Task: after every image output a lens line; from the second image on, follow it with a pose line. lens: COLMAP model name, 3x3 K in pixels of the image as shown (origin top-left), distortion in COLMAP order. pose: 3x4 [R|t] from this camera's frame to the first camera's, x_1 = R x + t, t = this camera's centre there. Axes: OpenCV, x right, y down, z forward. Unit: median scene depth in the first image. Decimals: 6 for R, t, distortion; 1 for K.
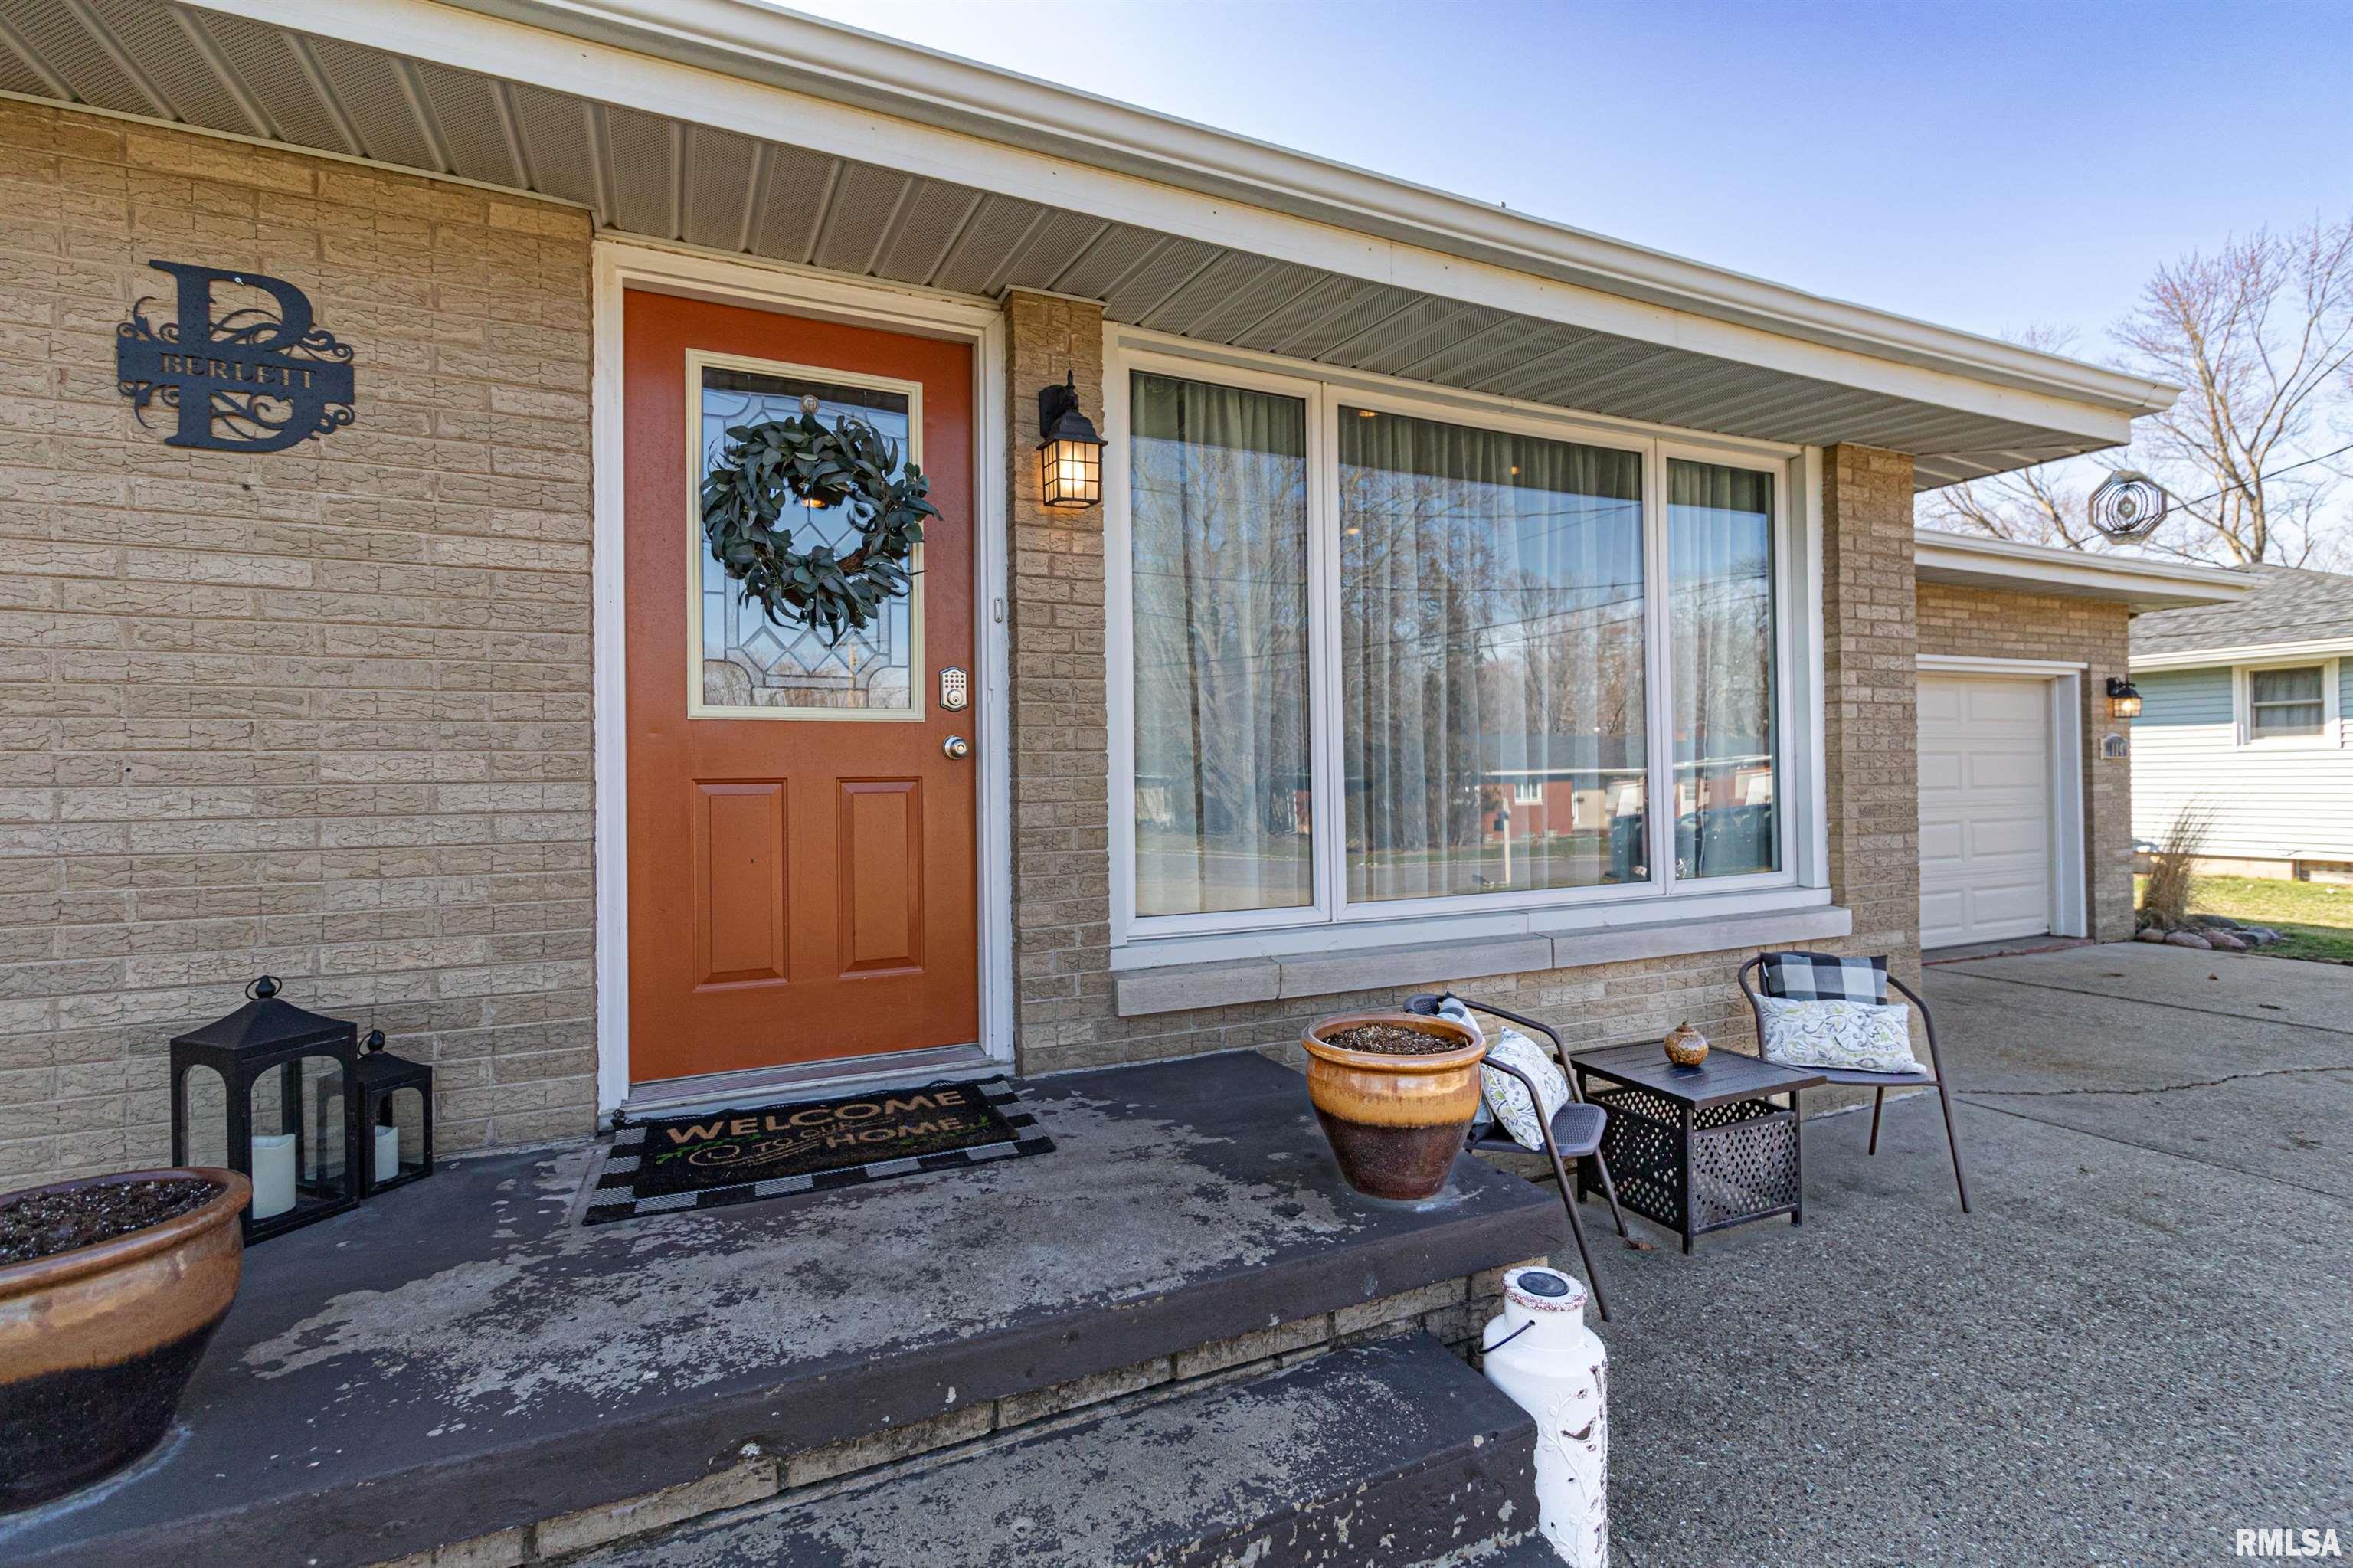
lens RADIAL K [[1082.7, 0, 1184.1], [0, 1082.7, 764.1], [0, 0, 1]] dist [0.000978, -0.000566]
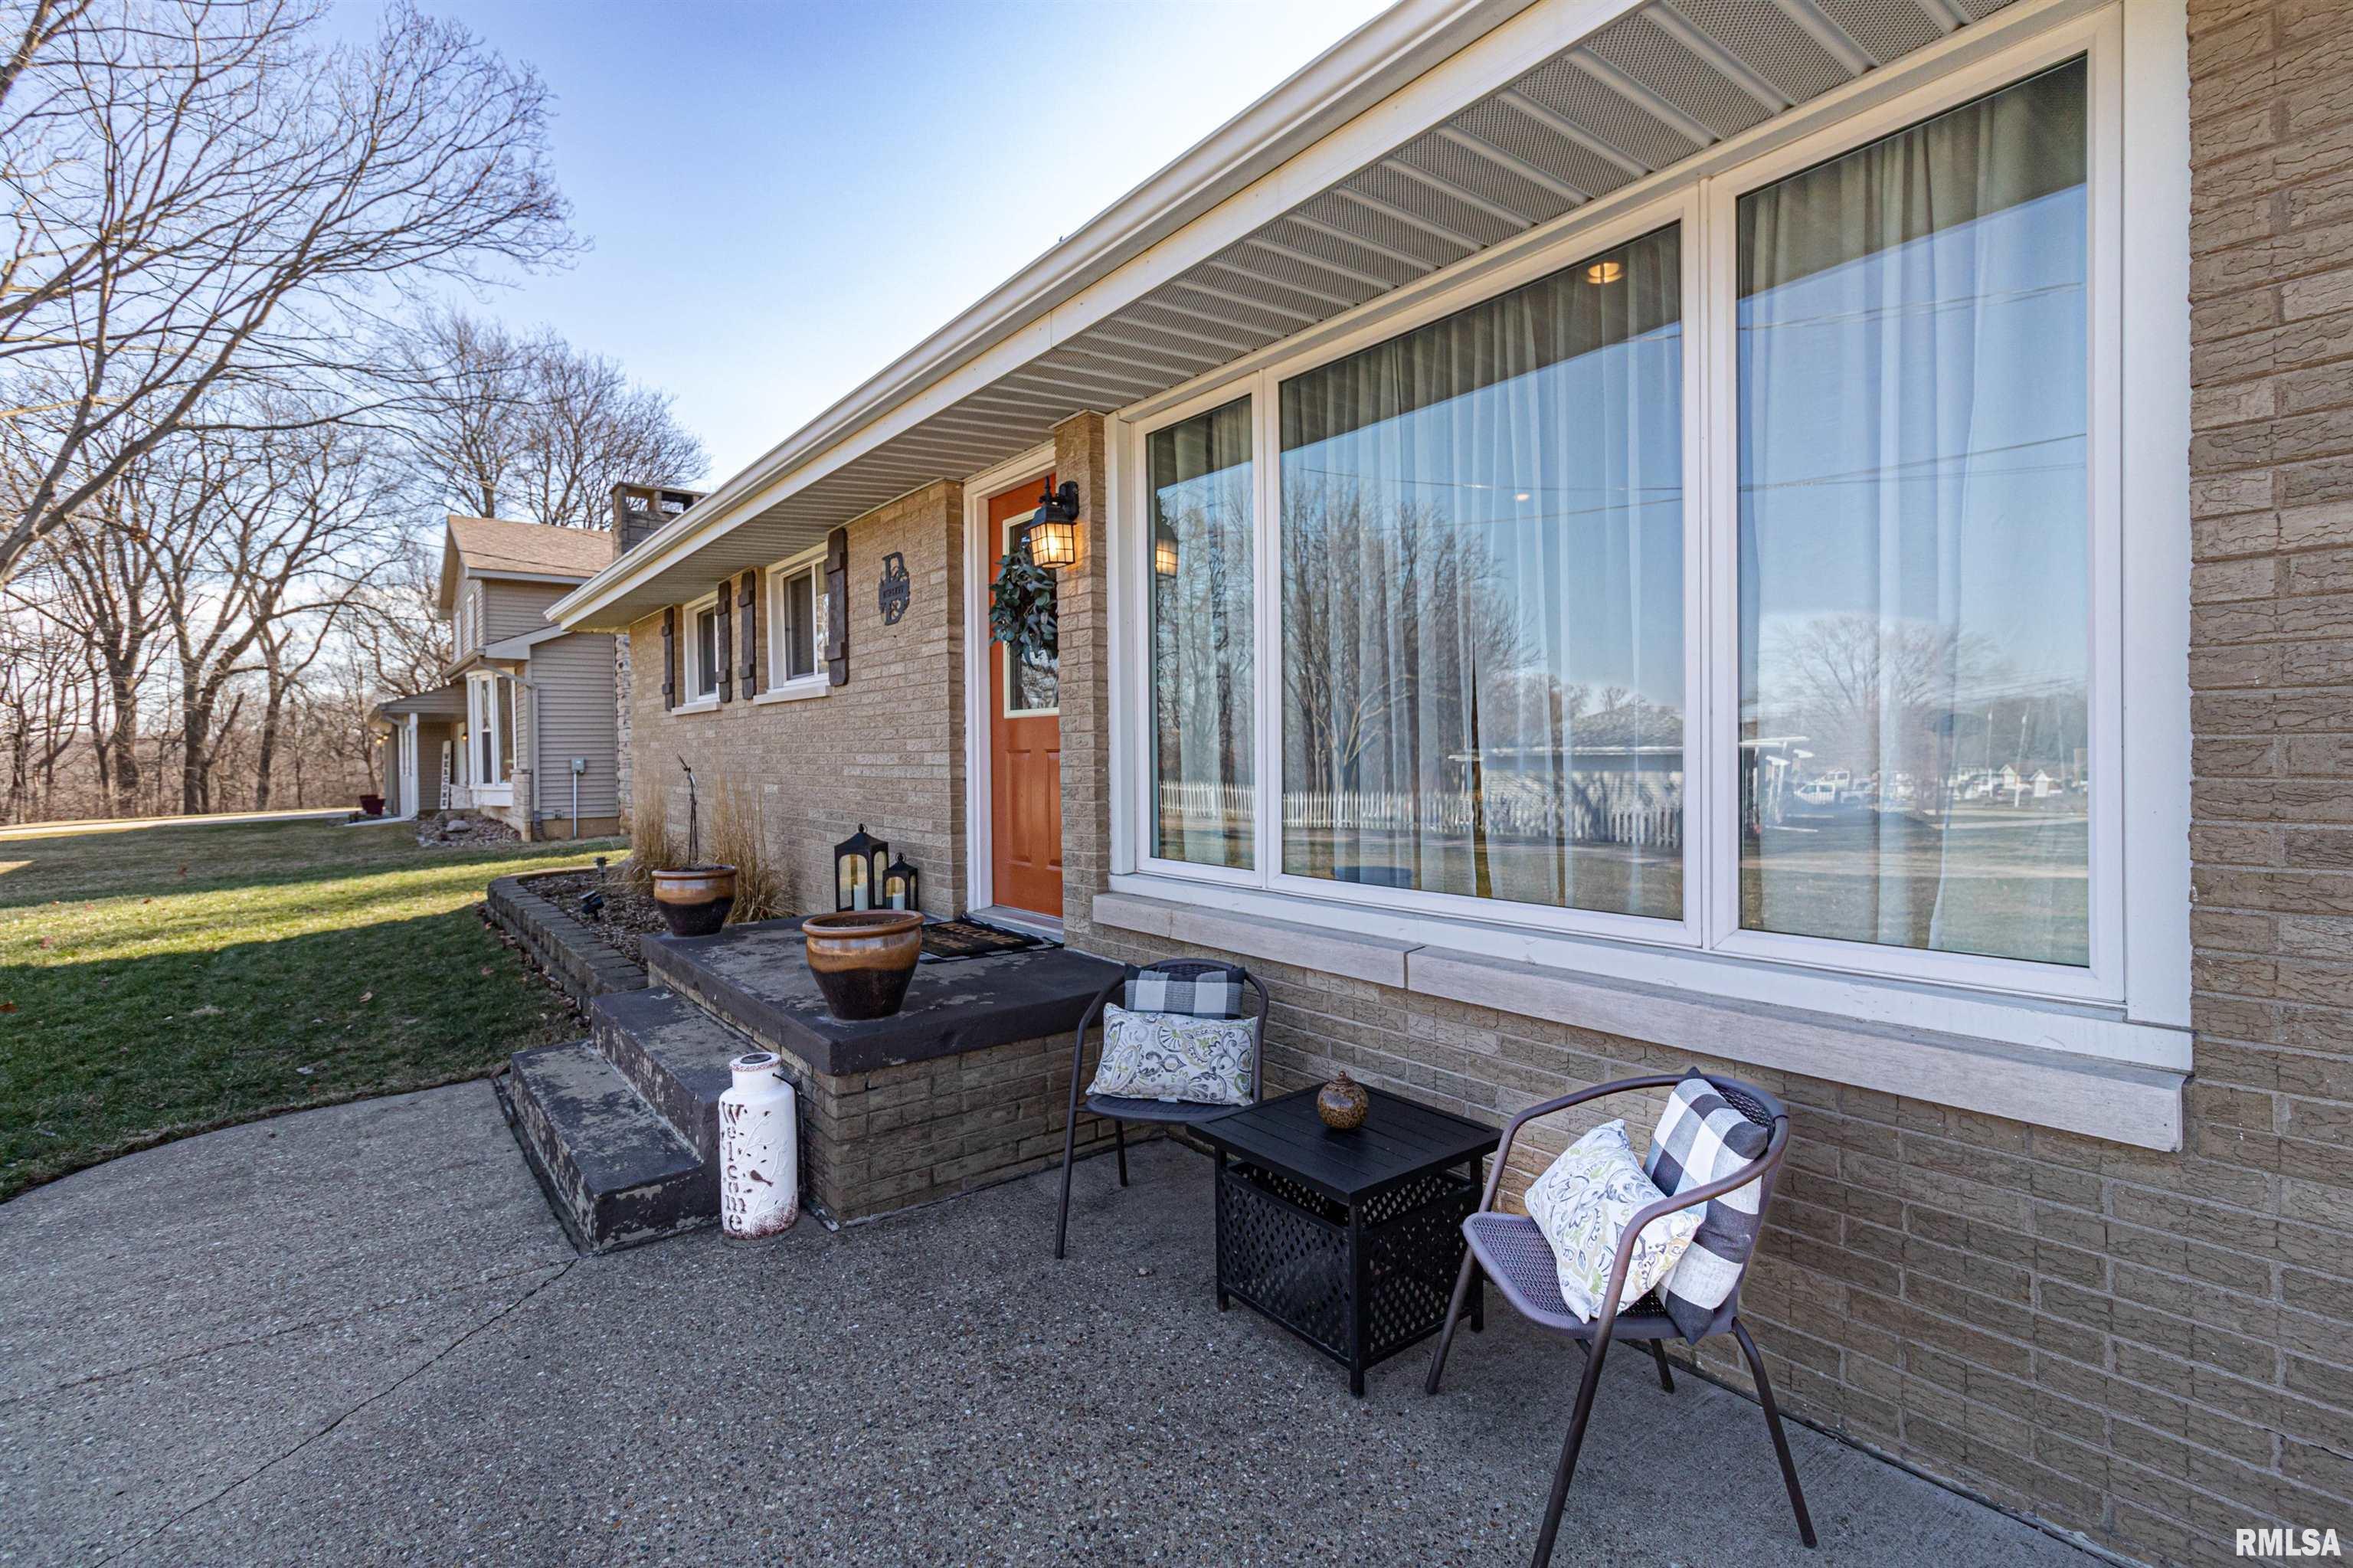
lens RADIAL K [[1082.7, 0, 1184.1], [0, 1082.7, 764.1], [0, 0, 1]] dist [0.000978, -0.000566]
pose [[0.217343, 0.020296, -0.975884, 1.327284], [0.018589, 0.999516, 0.024927, -0.003045], [0.975918, -0.023558, 0.216861, 0.815517]]
